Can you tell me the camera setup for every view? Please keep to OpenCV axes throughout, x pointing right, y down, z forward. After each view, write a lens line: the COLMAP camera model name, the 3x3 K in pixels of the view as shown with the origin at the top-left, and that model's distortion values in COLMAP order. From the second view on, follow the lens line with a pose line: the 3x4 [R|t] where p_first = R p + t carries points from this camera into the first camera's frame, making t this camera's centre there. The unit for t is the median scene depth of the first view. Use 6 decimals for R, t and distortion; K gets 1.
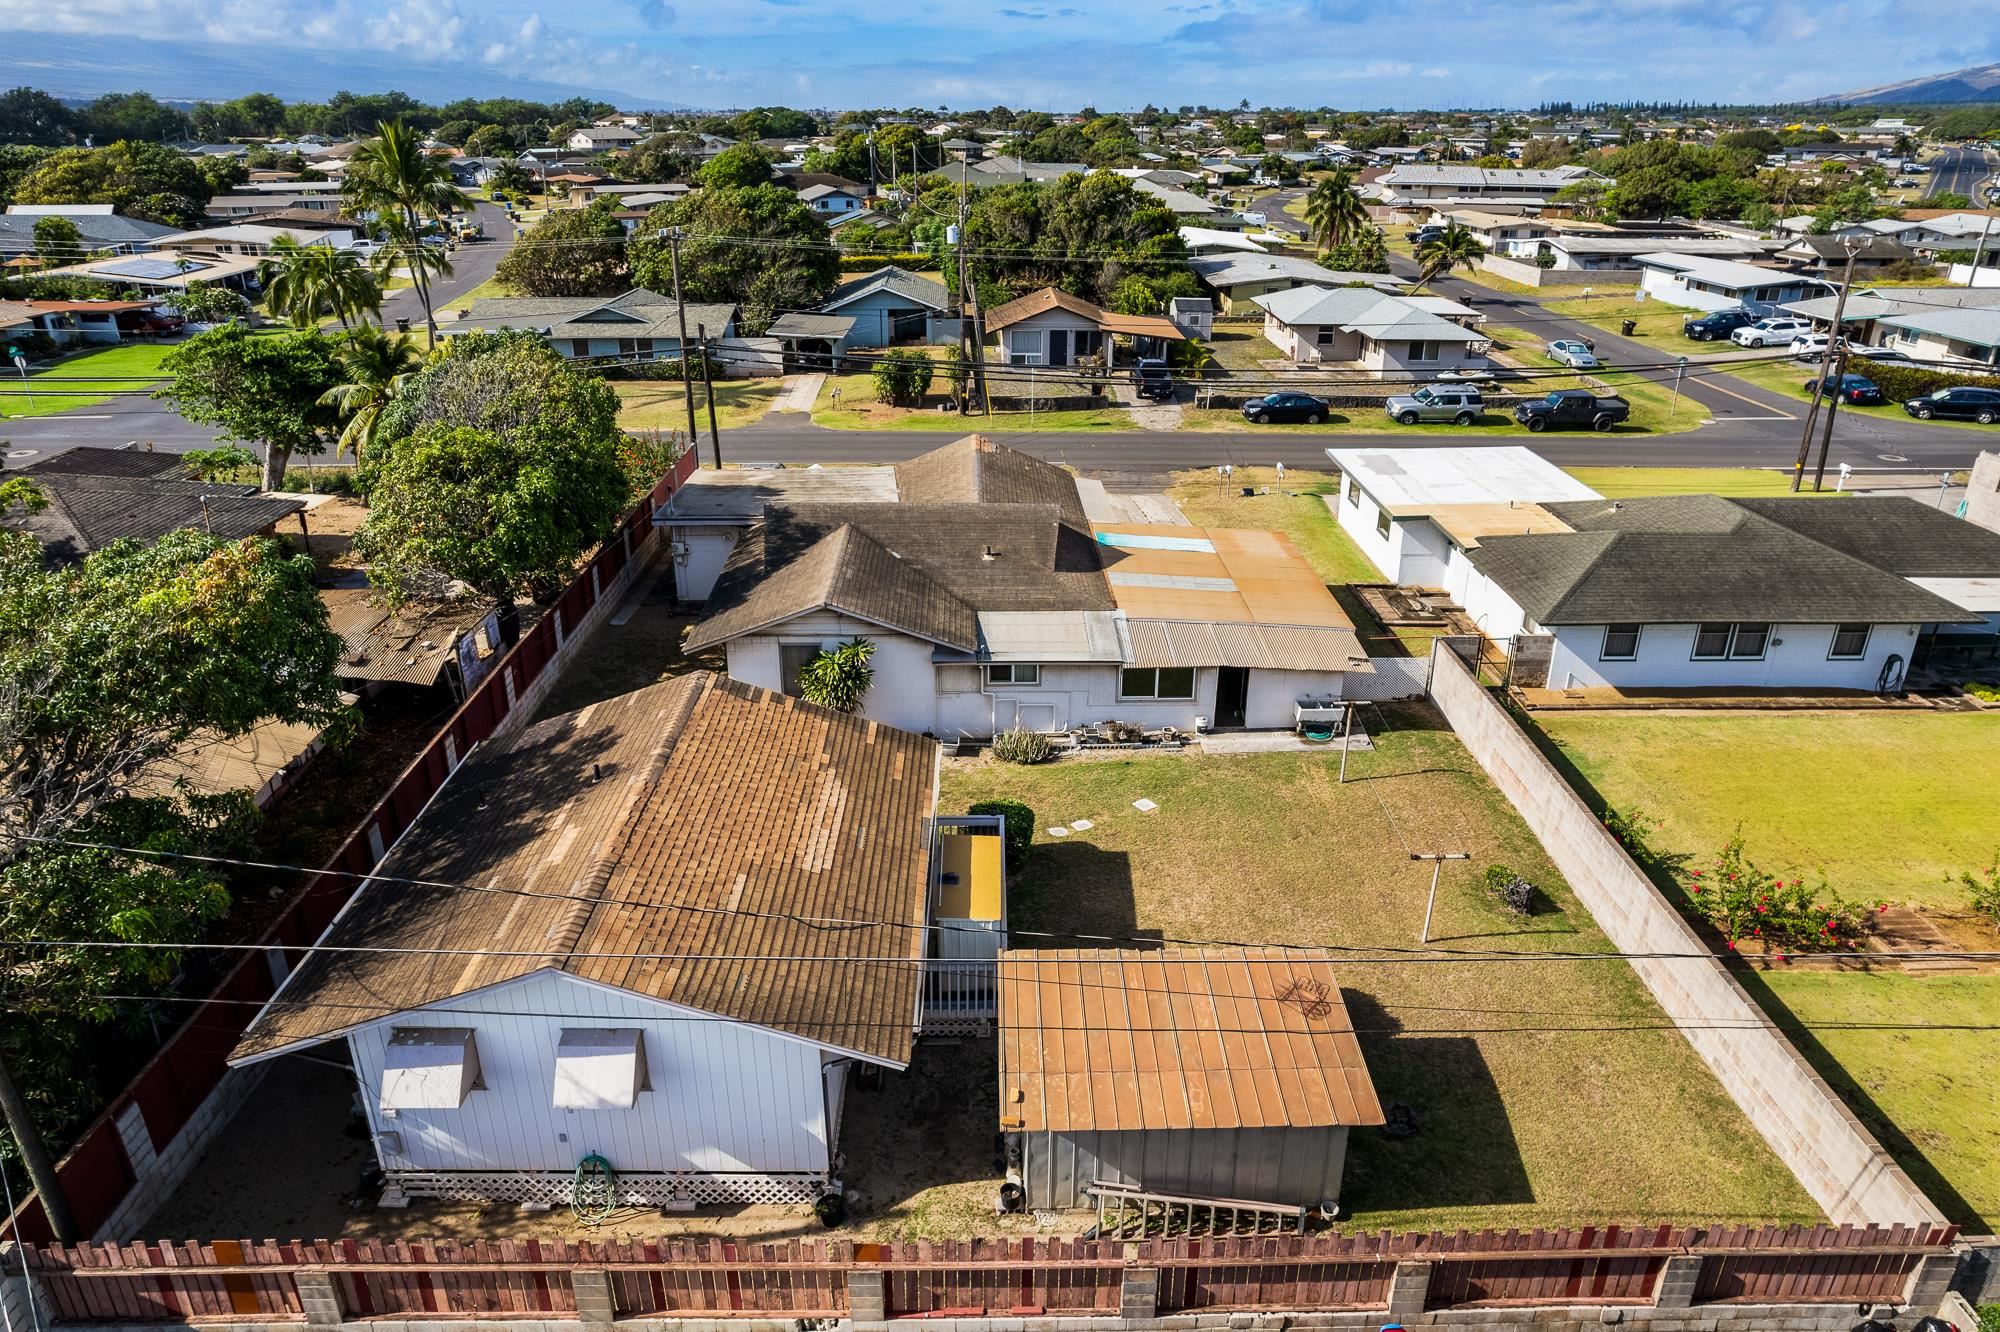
lens RADIAL K [[1263.5, 0, 1000.0], [0, 1263.5, 666.0], [0, 0, 1]] dist [-0.035031, 0.000745]
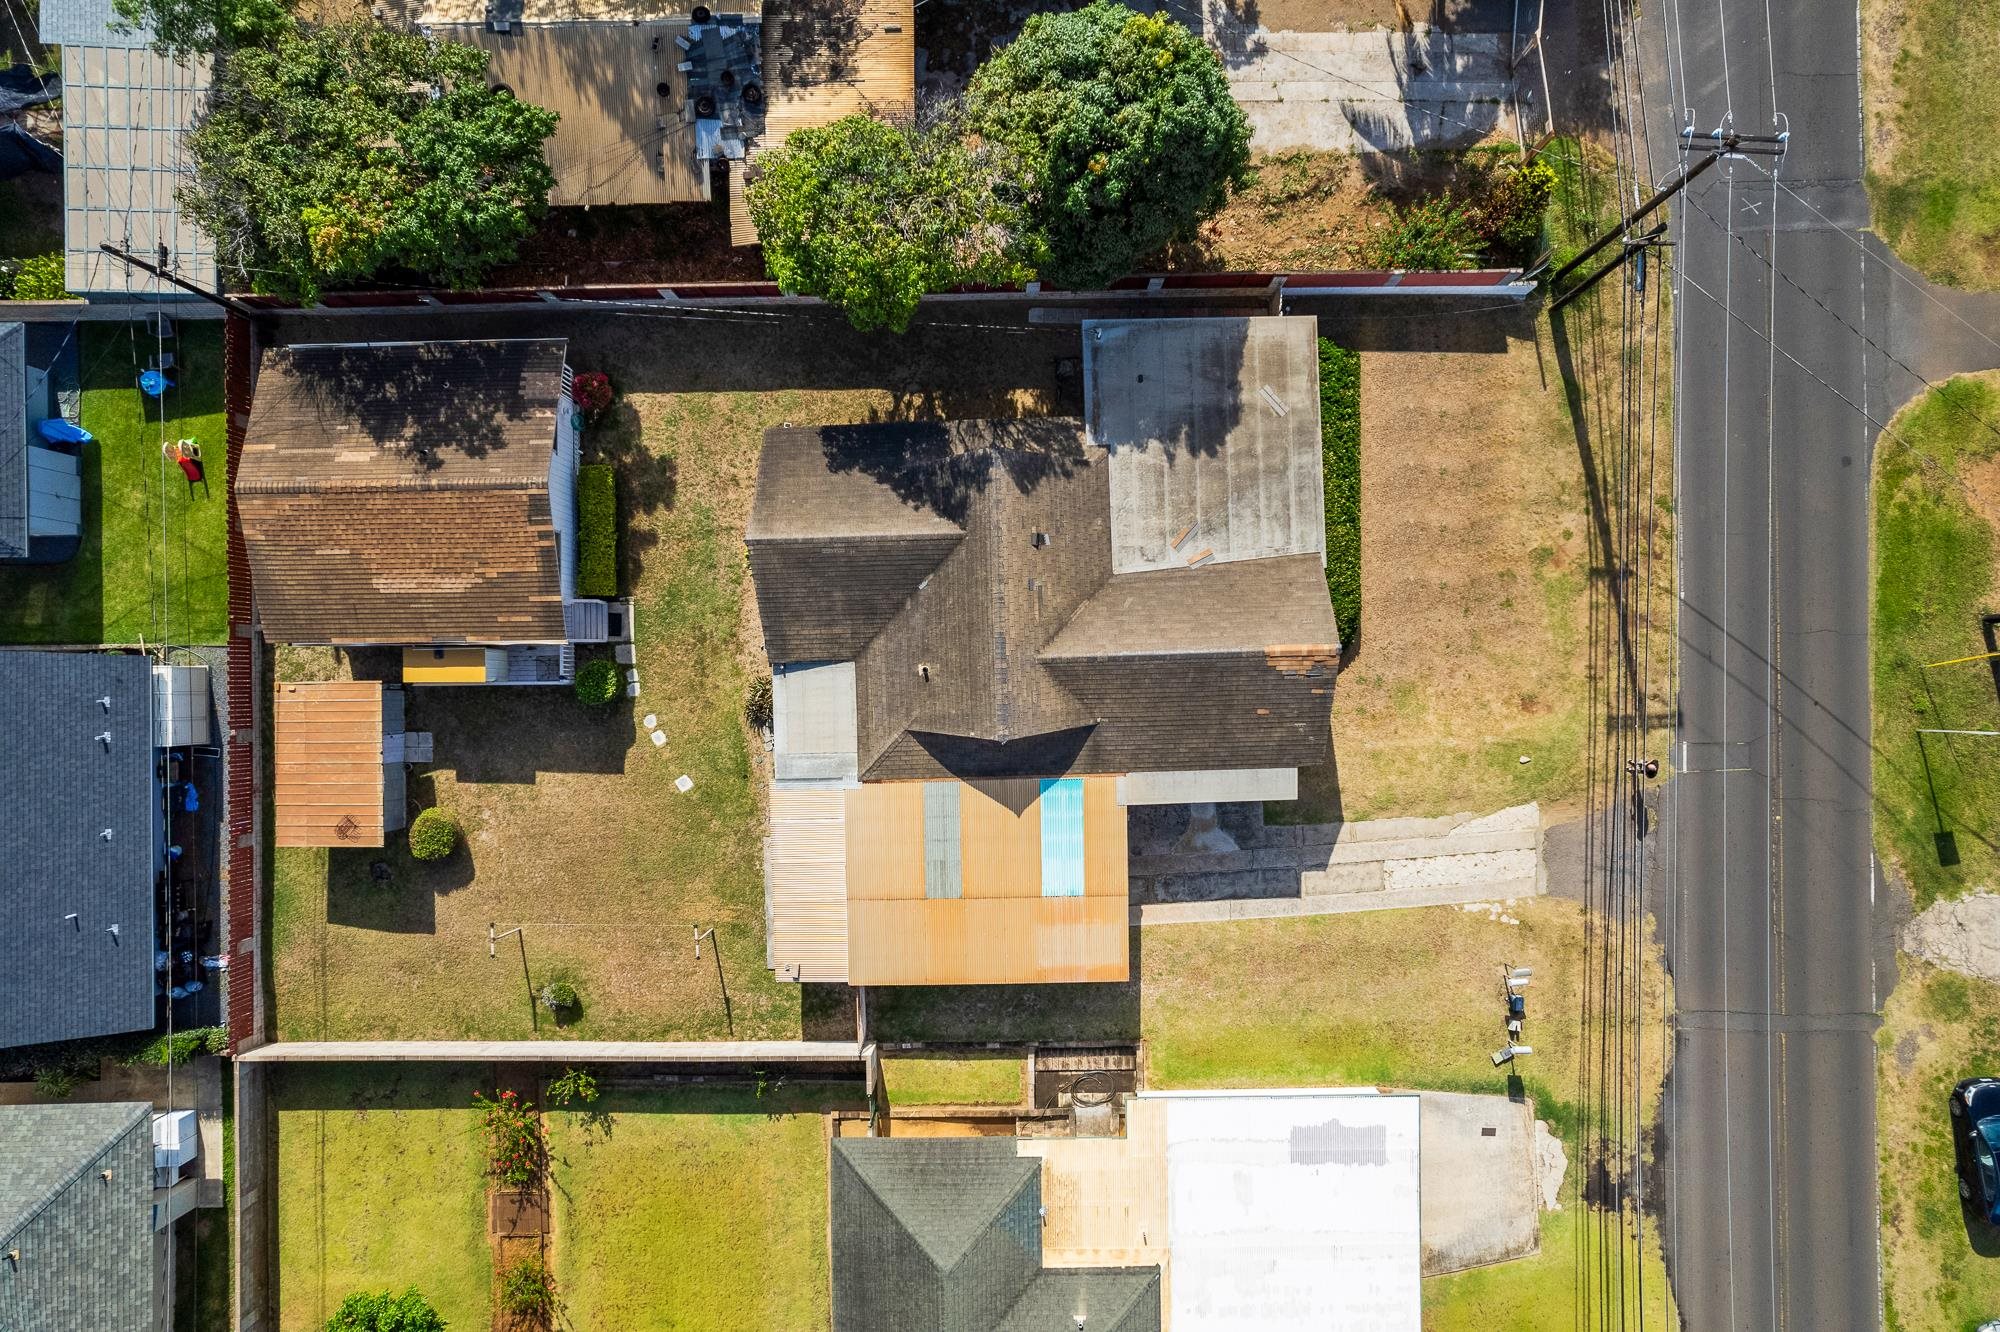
lens RADIAL K [[1263.5, 0, 1000.0], [0, 1263.5, 666.0], [0, 0, 1]] dist [-0.035031, 0.000745]
pose [[0.003395, 0.999945, -0.009959, -0.002311], [-0.406890, 0.010479, 0.913417, -1.367023], [0.913471, 0.000951, 0.406903, 0.766790]]
